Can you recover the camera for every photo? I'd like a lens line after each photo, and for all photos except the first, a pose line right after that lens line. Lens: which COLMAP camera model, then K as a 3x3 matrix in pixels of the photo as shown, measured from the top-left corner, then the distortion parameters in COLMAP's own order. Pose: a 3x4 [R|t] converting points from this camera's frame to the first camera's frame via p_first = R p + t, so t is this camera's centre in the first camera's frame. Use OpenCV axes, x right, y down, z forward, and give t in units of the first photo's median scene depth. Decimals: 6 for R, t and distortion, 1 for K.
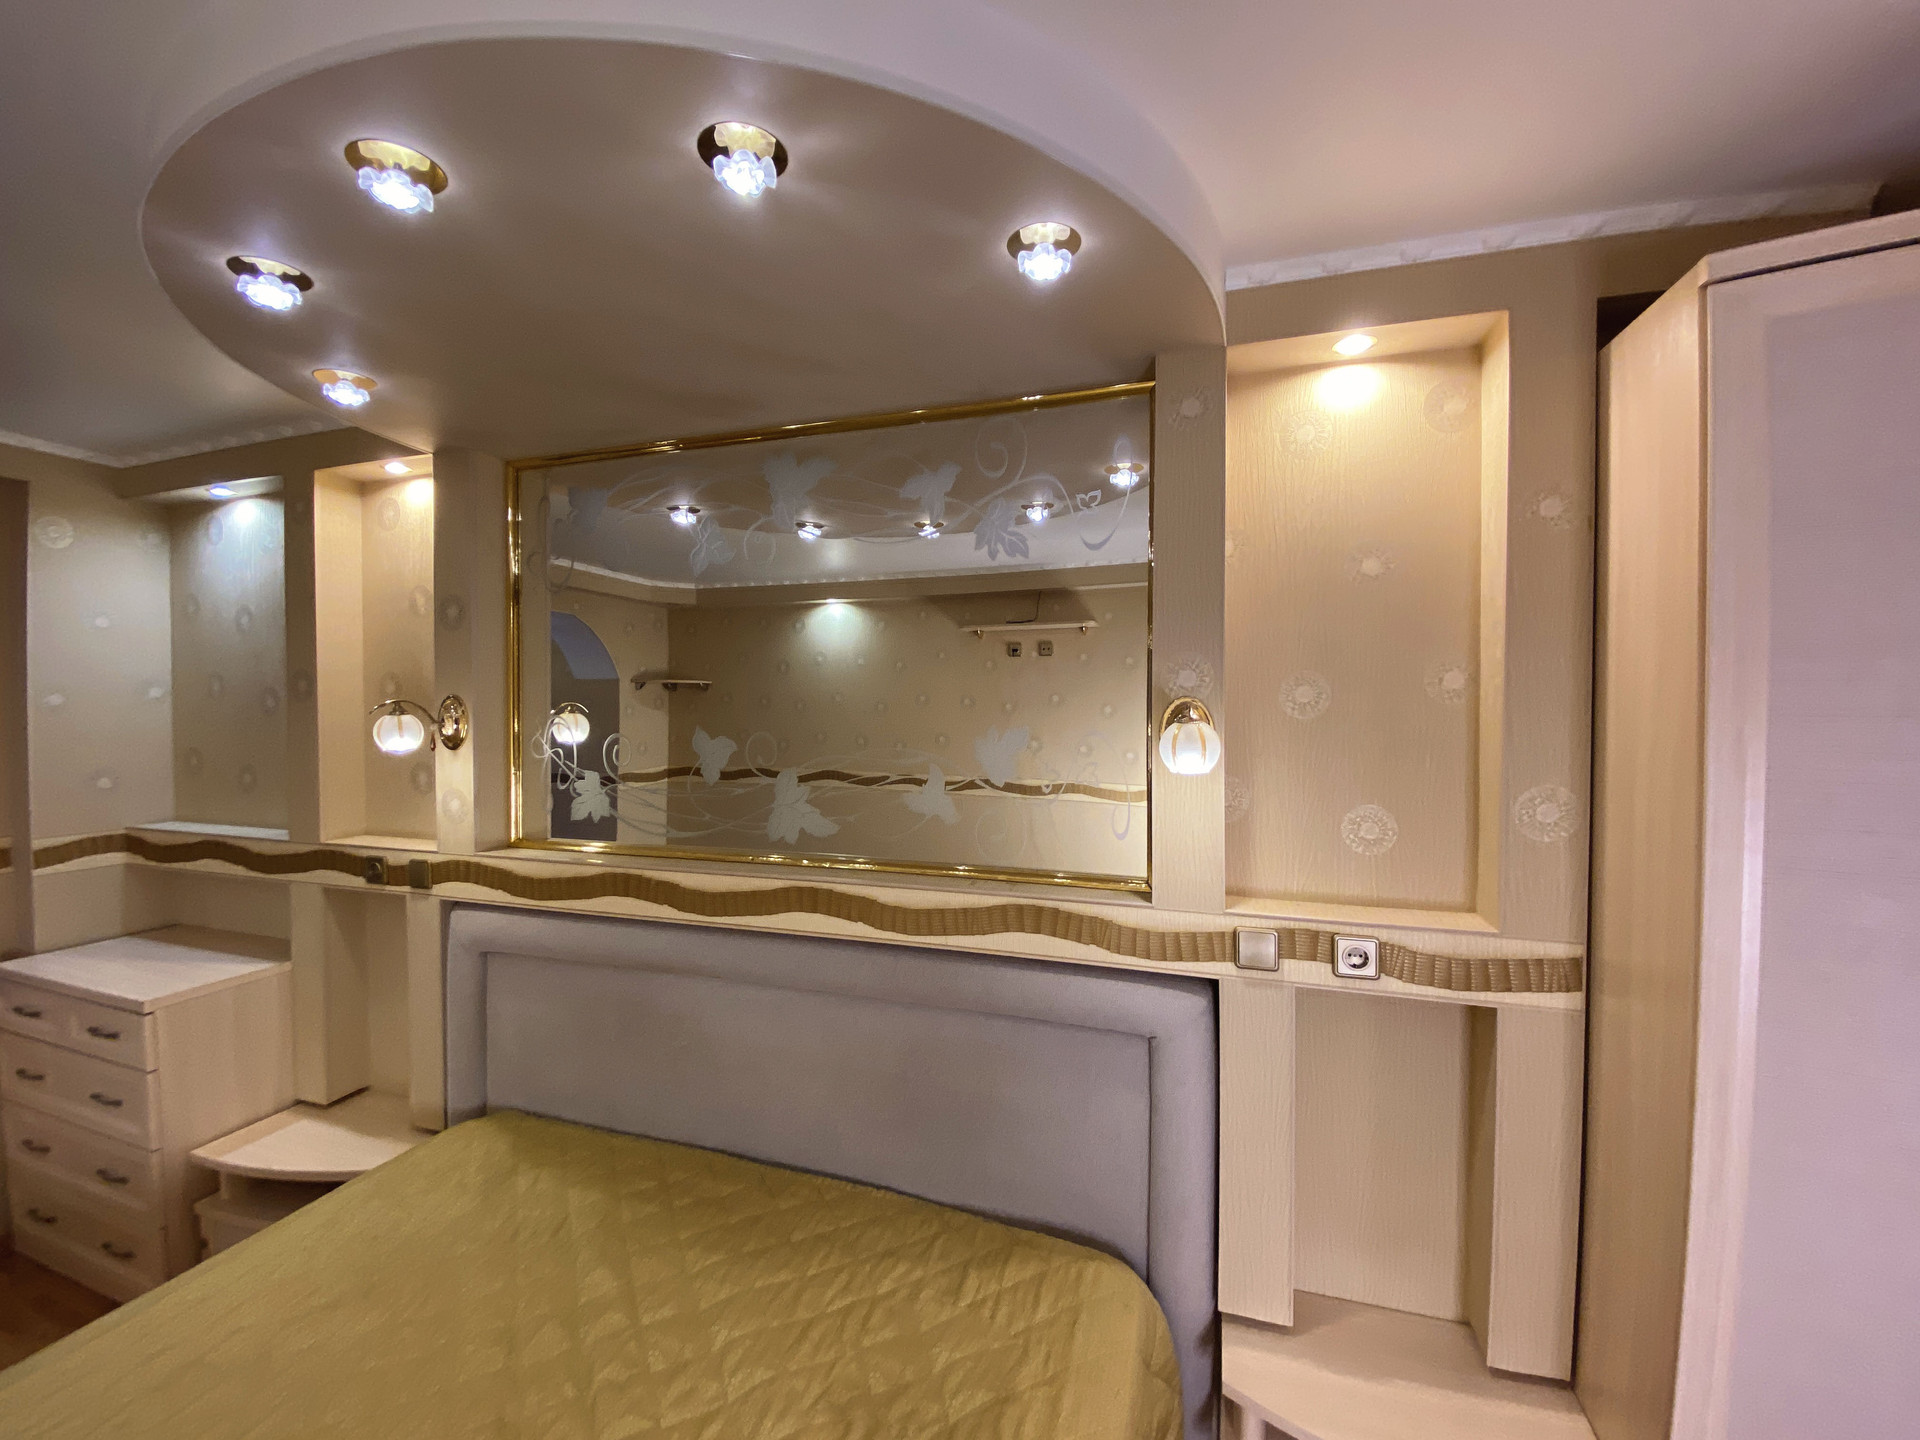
lens RADIAL K [[779.8, 0, 951.5], [0, 779.8, 722.5], [0, 0, 1]] dist [0.036163, -0.026720]
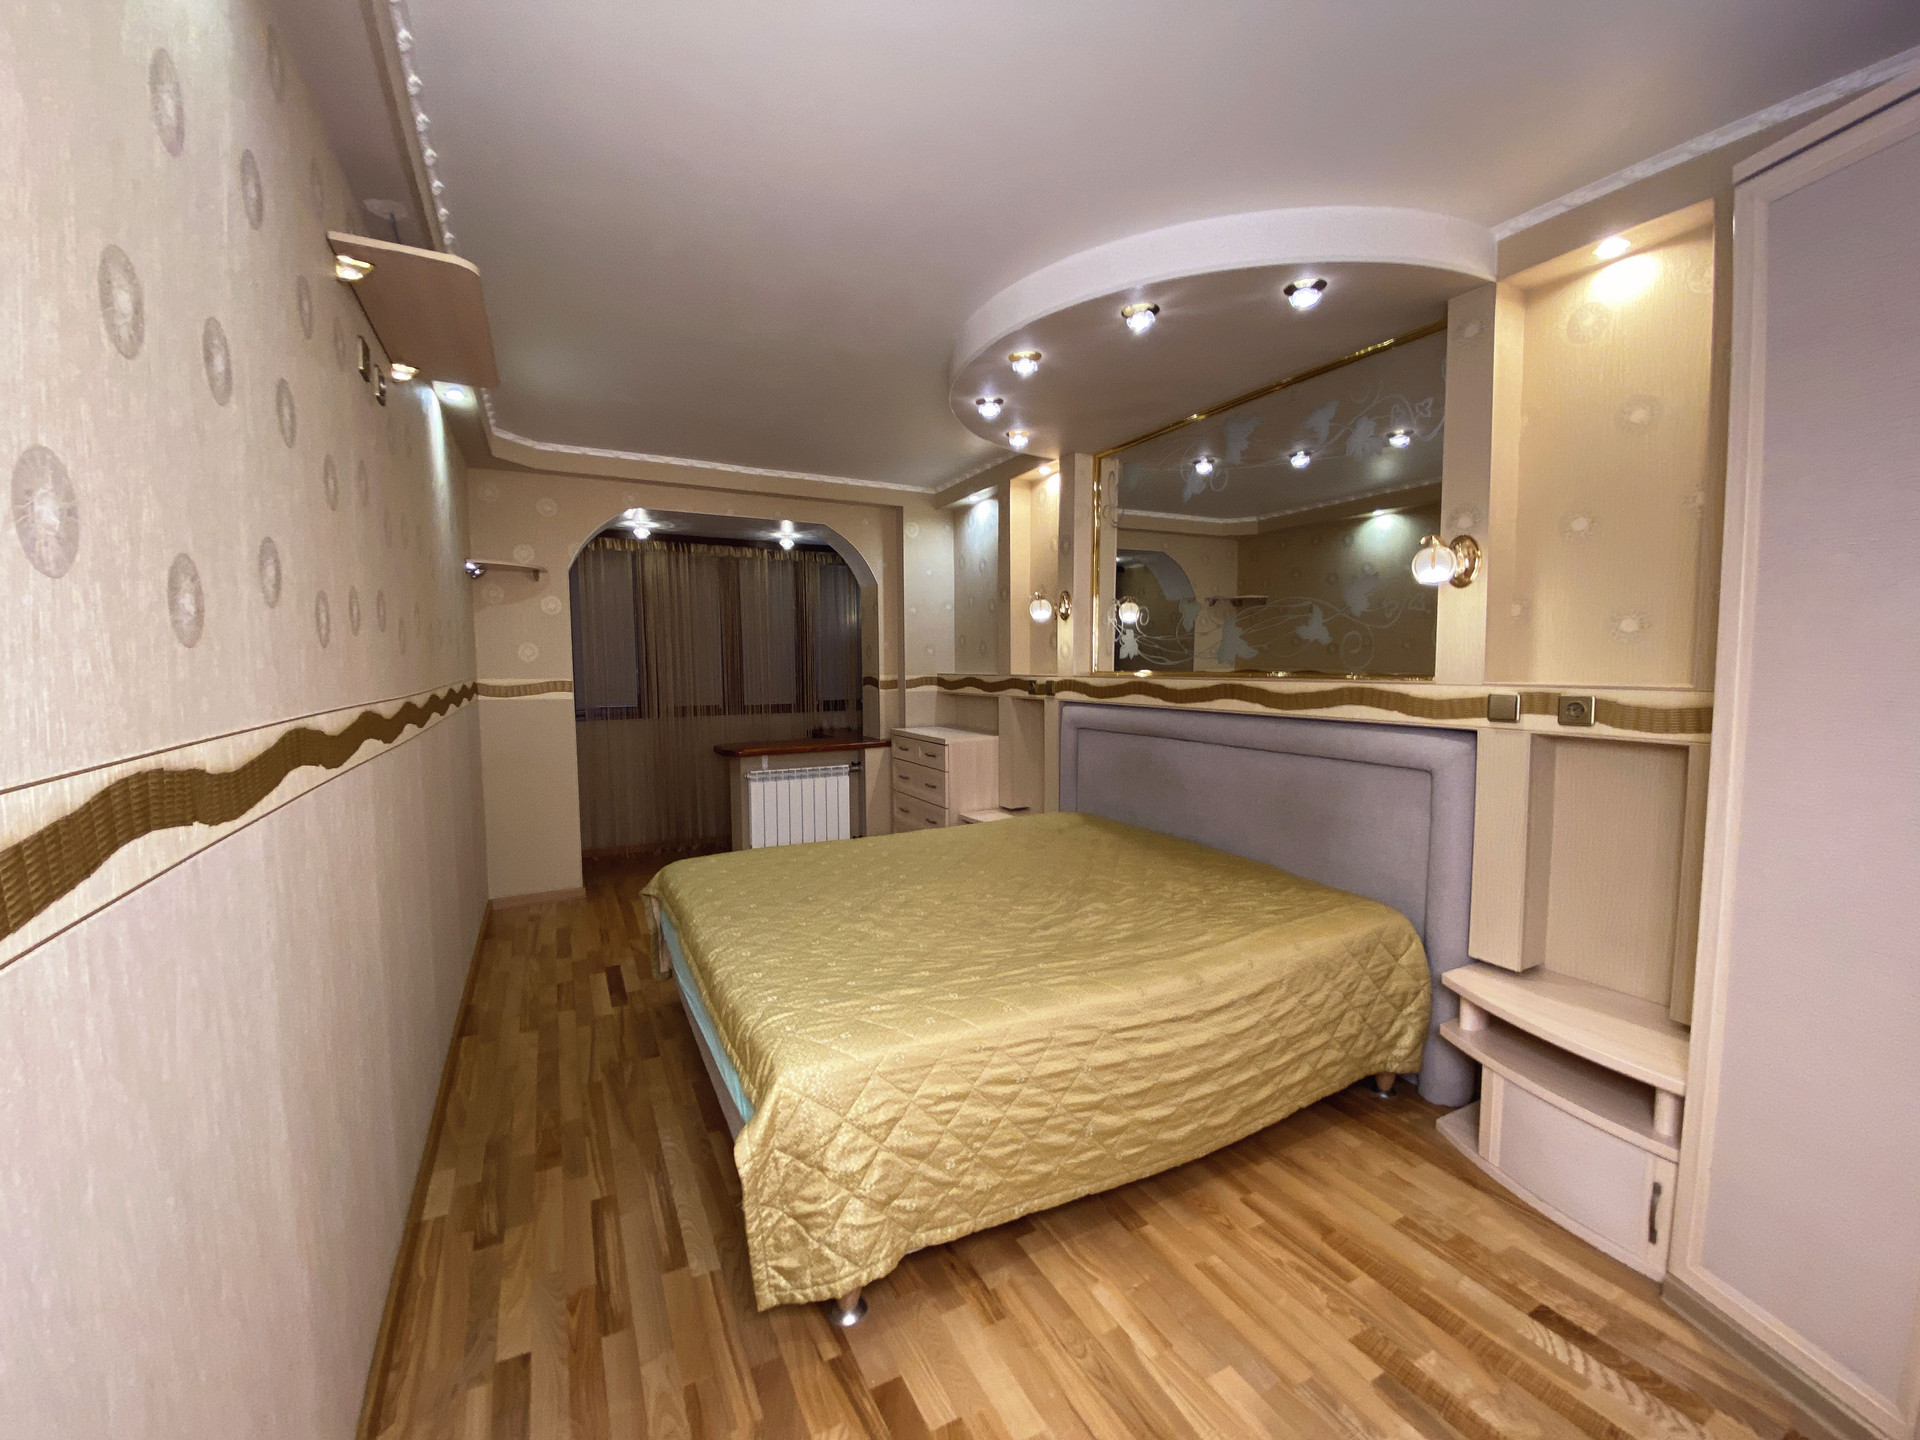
lens RADIAL K [[779.8, 0, 951.5], [0, 779.8, 722.5], [0, 0, 1]] dist [0.036163, -0.026720]
pose [[0.716374, 0.045776, -0.696214, 0.466495], [-0.003365, 0.998061, 0.062160, 0.161112], [0.697709, -0.042187, 0.715138, -0.511411]]
